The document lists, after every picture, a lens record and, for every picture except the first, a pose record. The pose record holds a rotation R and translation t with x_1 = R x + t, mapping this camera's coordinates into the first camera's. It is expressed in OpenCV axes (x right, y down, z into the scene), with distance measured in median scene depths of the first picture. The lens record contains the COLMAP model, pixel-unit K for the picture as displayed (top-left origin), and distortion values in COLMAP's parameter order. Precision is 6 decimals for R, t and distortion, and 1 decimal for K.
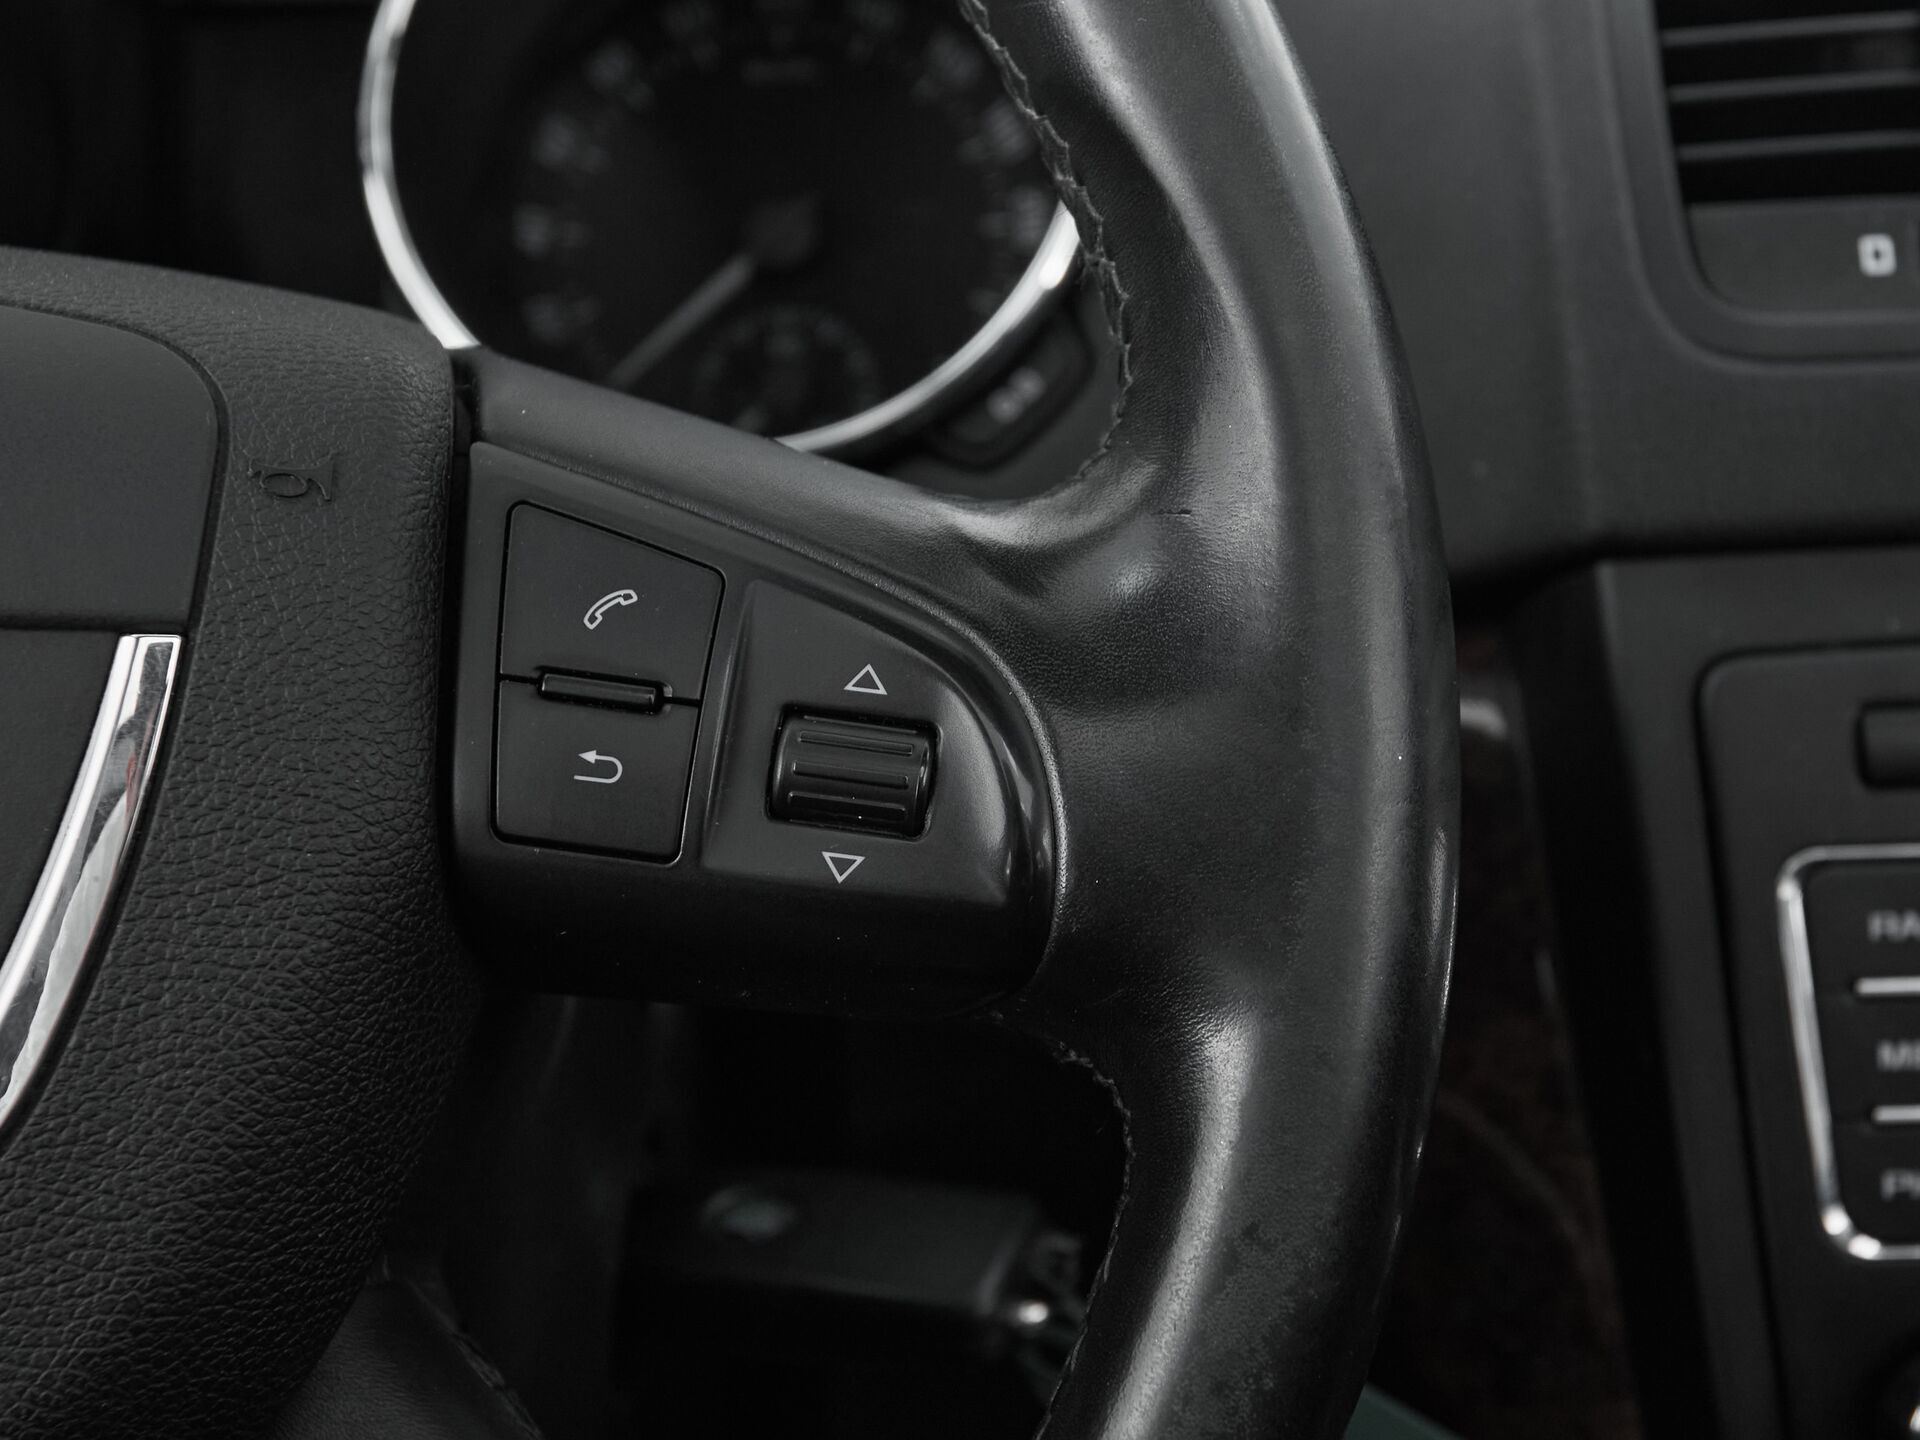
lens RADIAL K [[2651.4, 0, 960.8], [0, 2651.4, 736.7], [0, 0, 1]] dist [-0.053909, 0.000000]
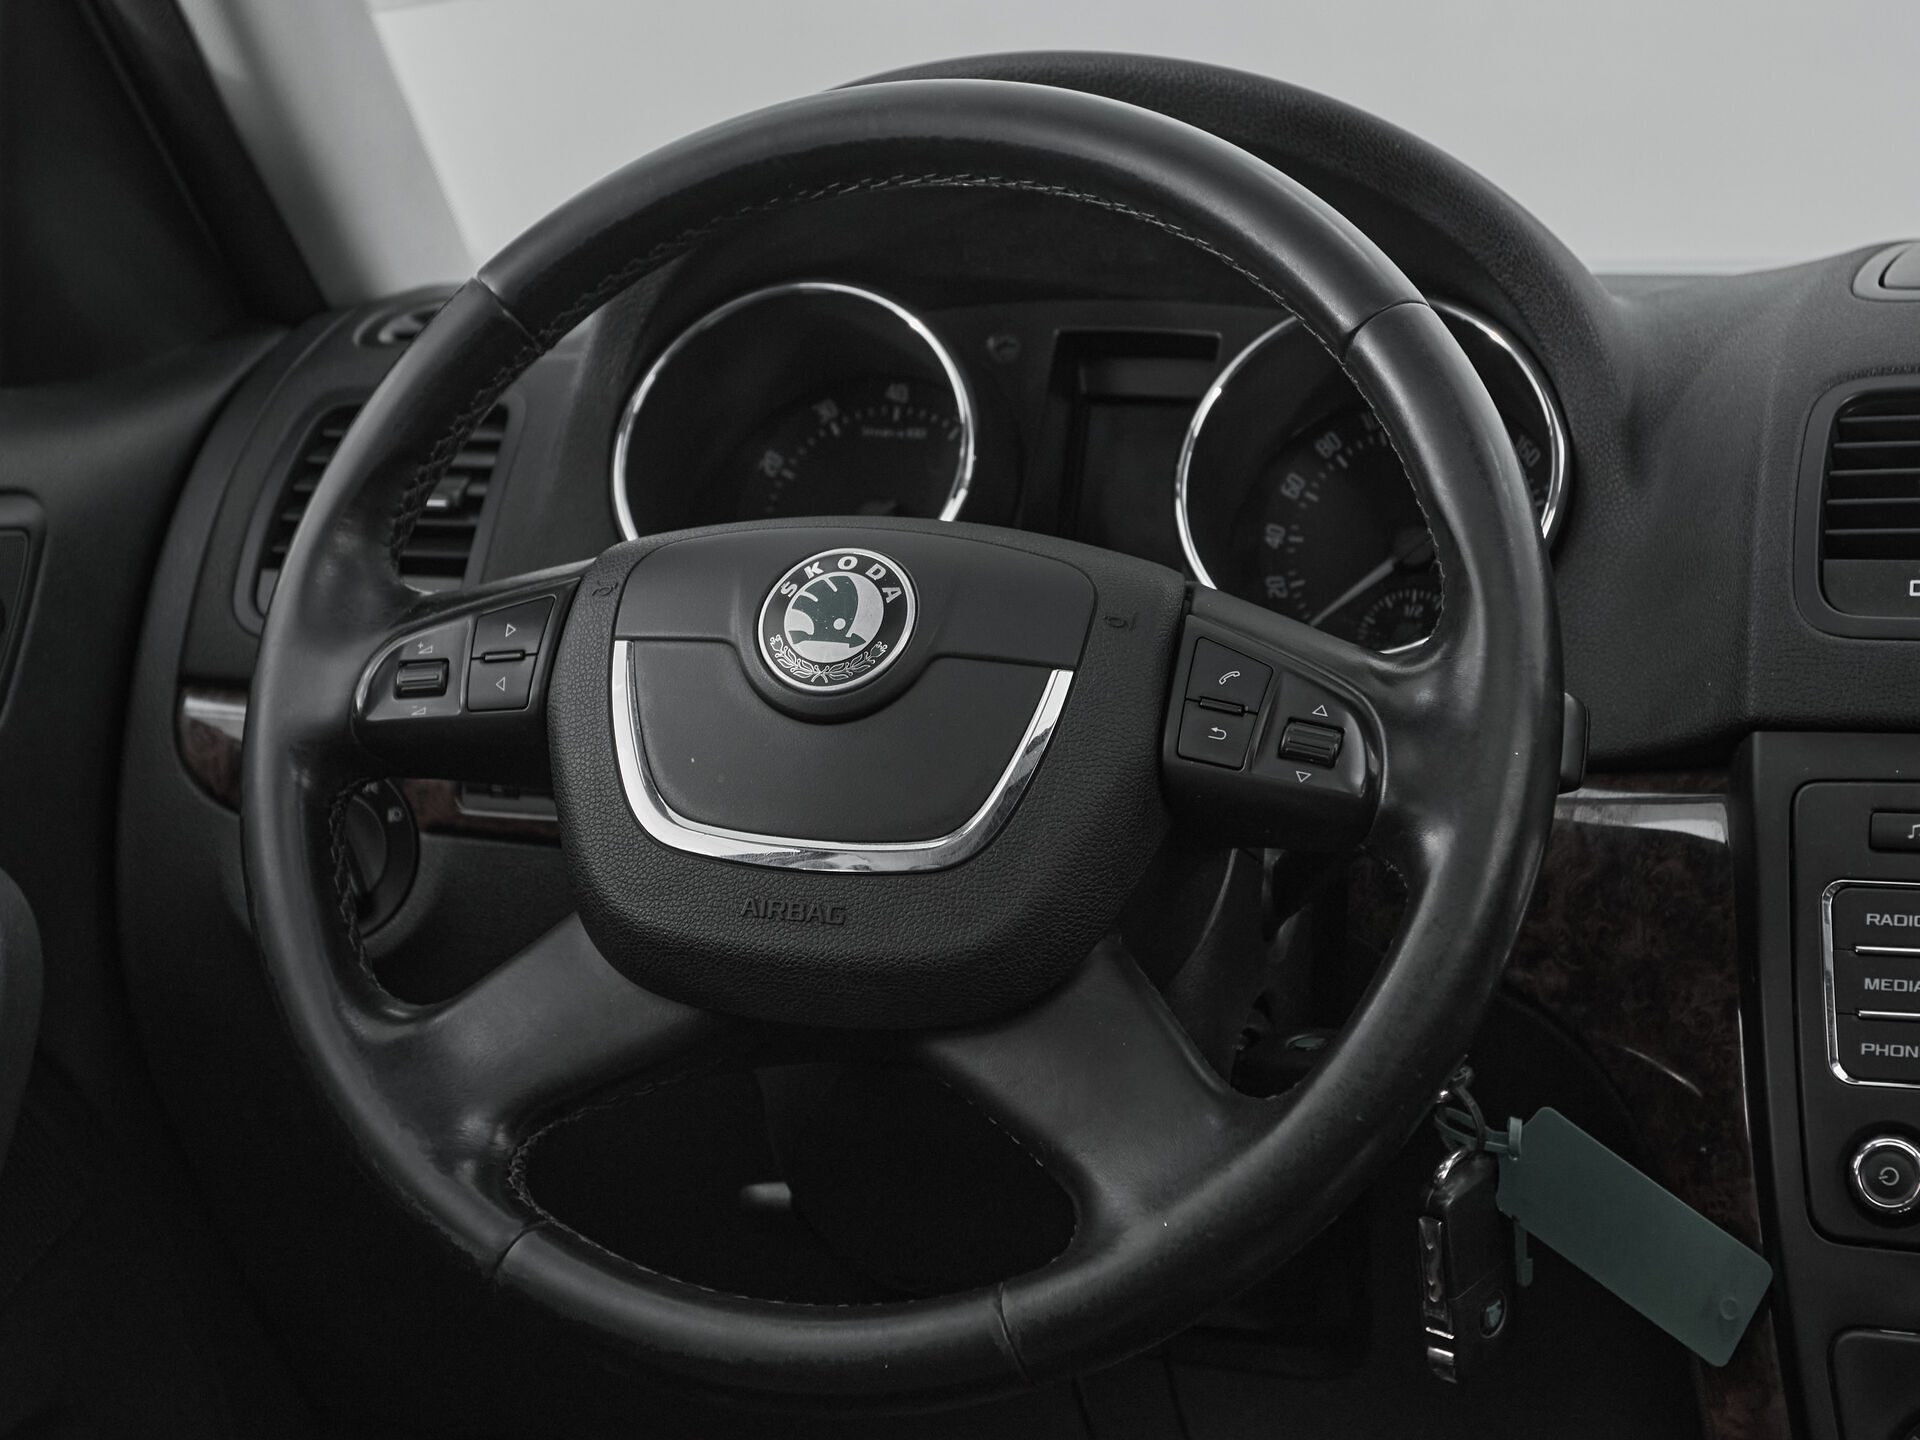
lens RADIAL K [[3362.4, 0, 946.7], [0, 3362.4, 598.0], [0, 0, 1]] dist [0.021200, 0.000000]
pose [[0.950910, 0.065012, -0.302562, 0.617706], [-0.115017, 0.981897, -0.150499, 0.415999], [0.287301, 0.177910, 0.941173, -2.288946]]
